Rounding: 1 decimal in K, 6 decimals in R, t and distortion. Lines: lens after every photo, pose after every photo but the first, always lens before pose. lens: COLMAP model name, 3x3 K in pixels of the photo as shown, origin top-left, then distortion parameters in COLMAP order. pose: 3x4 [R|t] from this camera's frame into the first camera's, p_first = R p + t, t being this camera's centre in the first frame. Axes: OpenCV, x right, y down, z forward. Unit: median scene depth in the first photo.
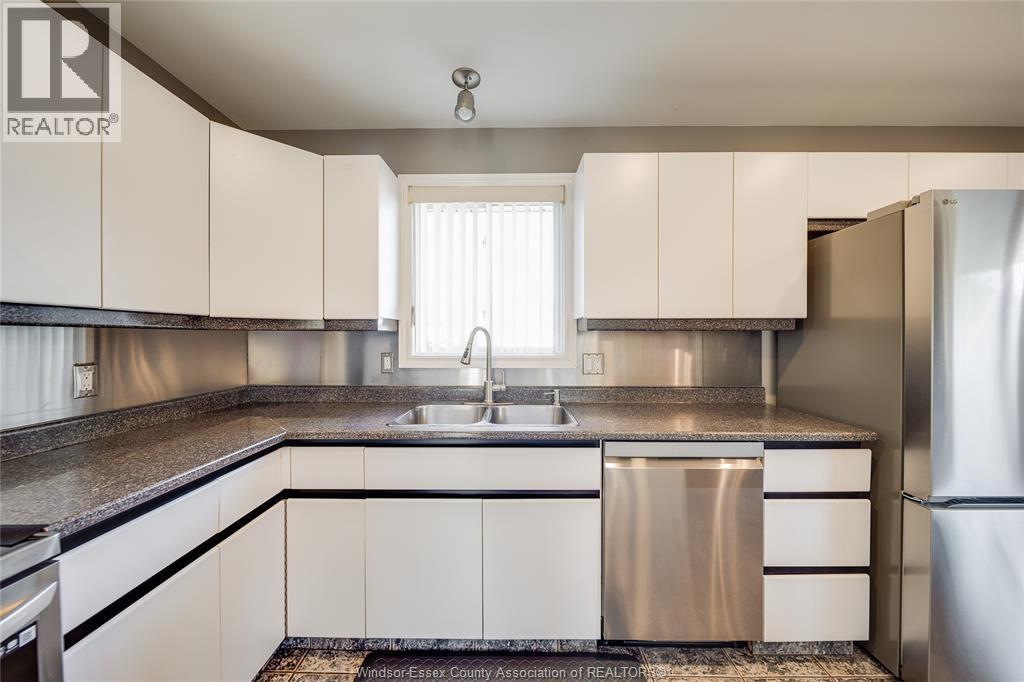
lens RADIAL K [[362.7, 0, 514.2], [0, 362.7, 339.7], [0, 0, 1]] dist [-0.001812, -0.000642]
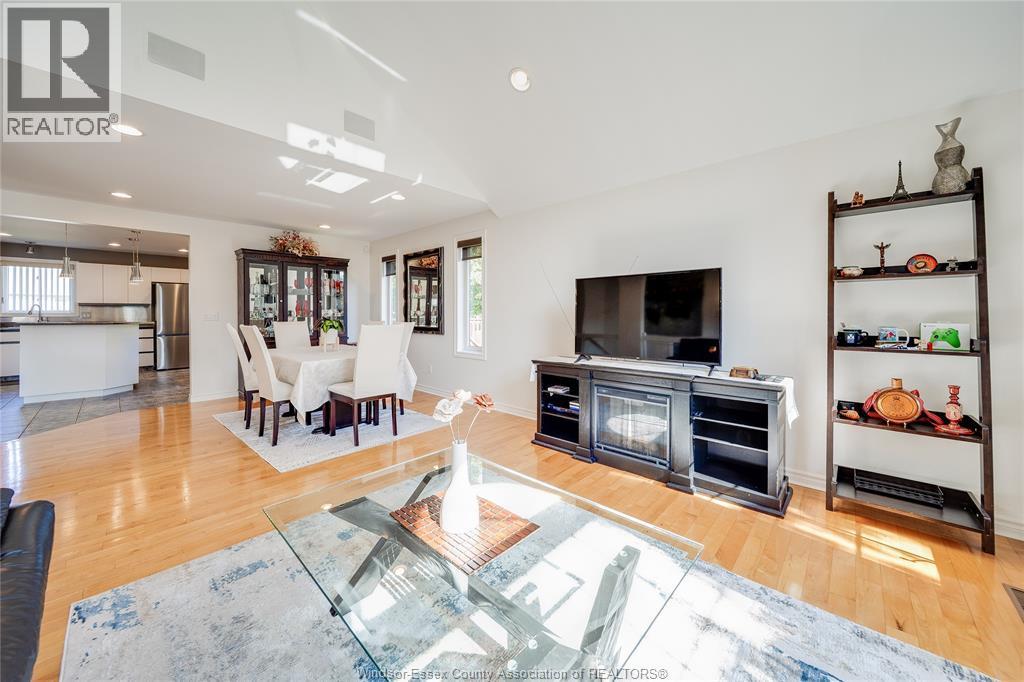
lens RADIAL K [[362.7, 0, 504.1], [0, 362.7, 315.2], [0, 0, 1]] dist [-0.001812, -0.000642]
pose [[0.675729, -0.006129, 0.737125, 0.452757], [0.006573, 0.999976, 0.002289, 0.105066], [-0.737121, 0.003299, 0.675753, -5.444860]]
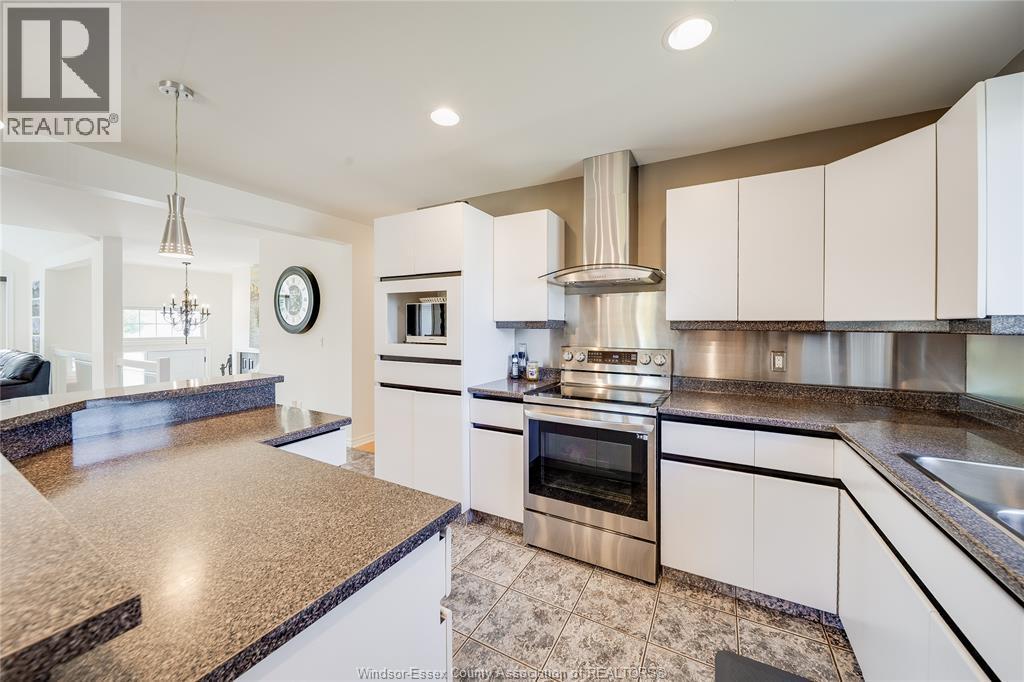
lens RADIAL K [[362.7, 0, 521.1], [0, 362.7, 330.3], [0, 0, 1]] dist [-0.001812, -0.000642]
pose [[-0.462957, 0.006711, -0.886355, 0.661249], [-0.014052, 0.999790, 0.014909, -0.030965], [0.886269, 0.019357, -0.462766, 0.554800]]
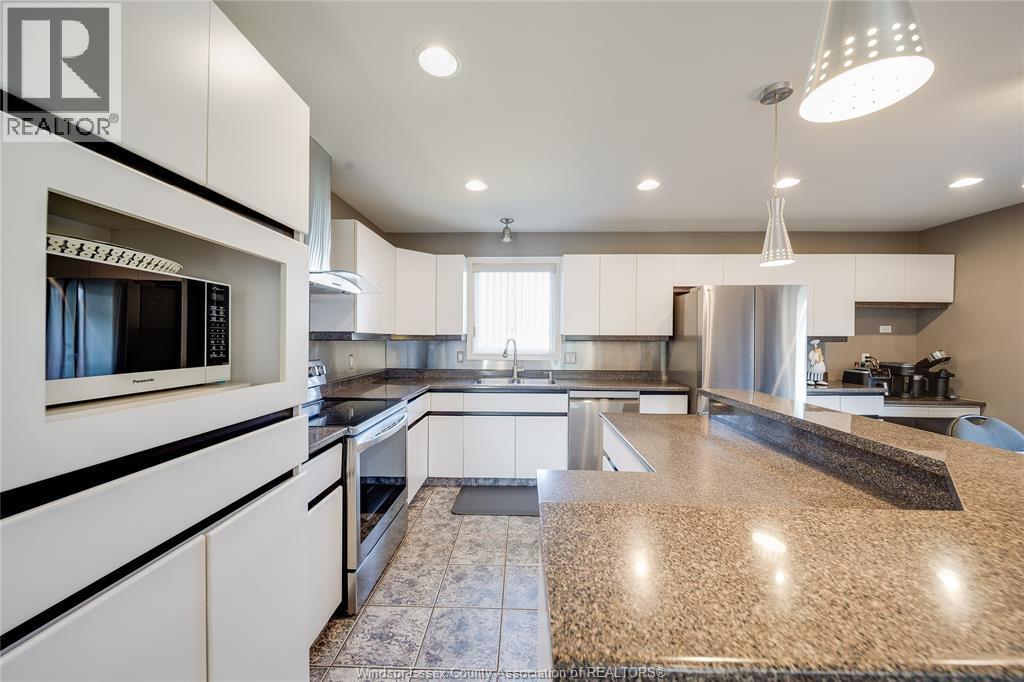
lens RADIAL K [[362.7, 0, 507.8], [0, 362.7, 341.9], [0, 0, 1]] dist [-0.001812, -0.000642]
pose [[0.999418, 0.005006, -0.033731, -0.051459], [-0.004991, 0.999987, 0.000529, -0.020341], [0.033733, -0.000361, 0.999431, -1.069060]]
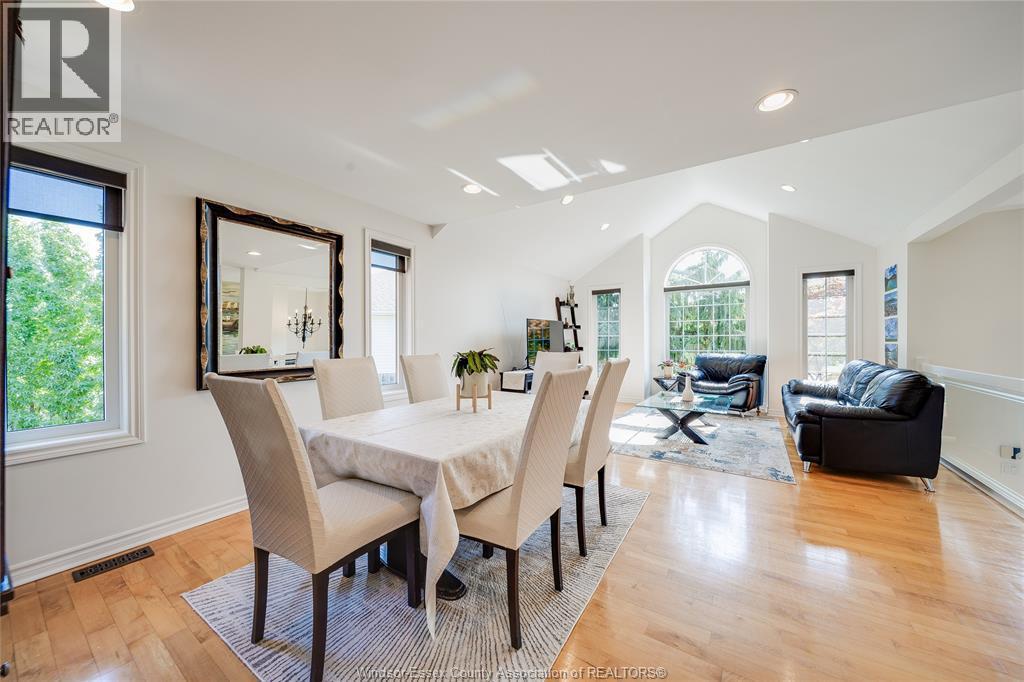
lens RADIAL K [[362.7, 0, 521.6], [0, 362.7, 336.0], [0, 0, 1]] dist [-0.001812, -0.000642]
pose [[-0.849181, 0.009674, 0.528013, 0.579492], [0.009803, 0.999949, -0.002556, 0.075066], [-0.528011, 0.003006, -0.849232, -1.860333]]
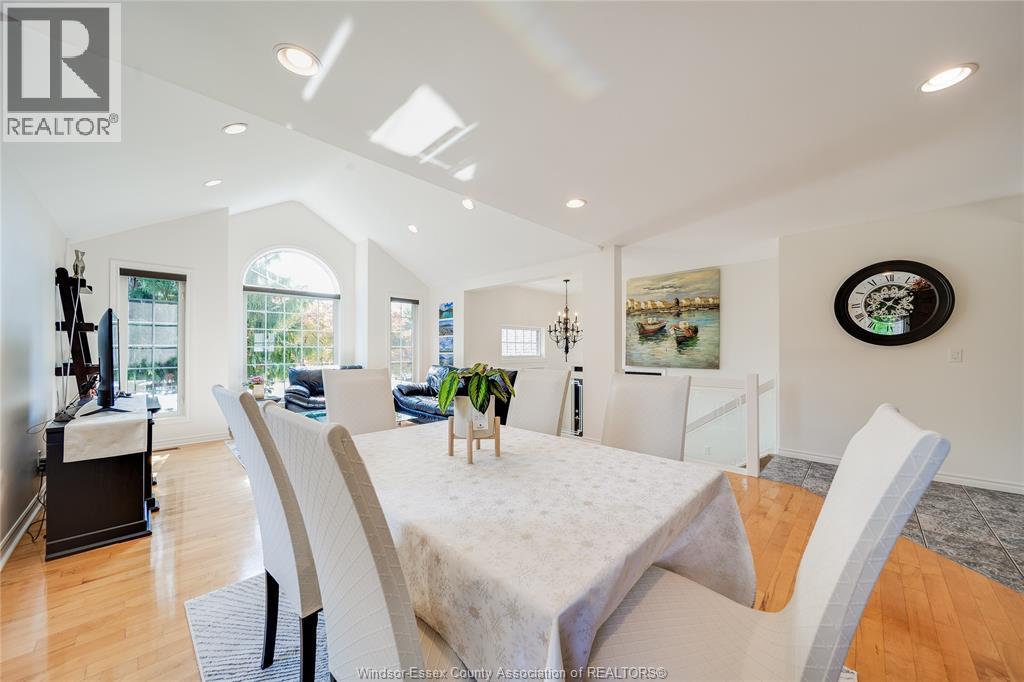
lens RADIAL K [[362.7, 0, 515.1], [0, 362.7, 343.1], [0, 0, 1]] dist [-0.001812, -0.000642]
pose [[-0.679233, -0.010383, -0.733849, 2.067679], [-0.004577, 0.999940, -0.009911, 0.068208], [0.733909, -0.003373, -0.679240, -2.231677]]
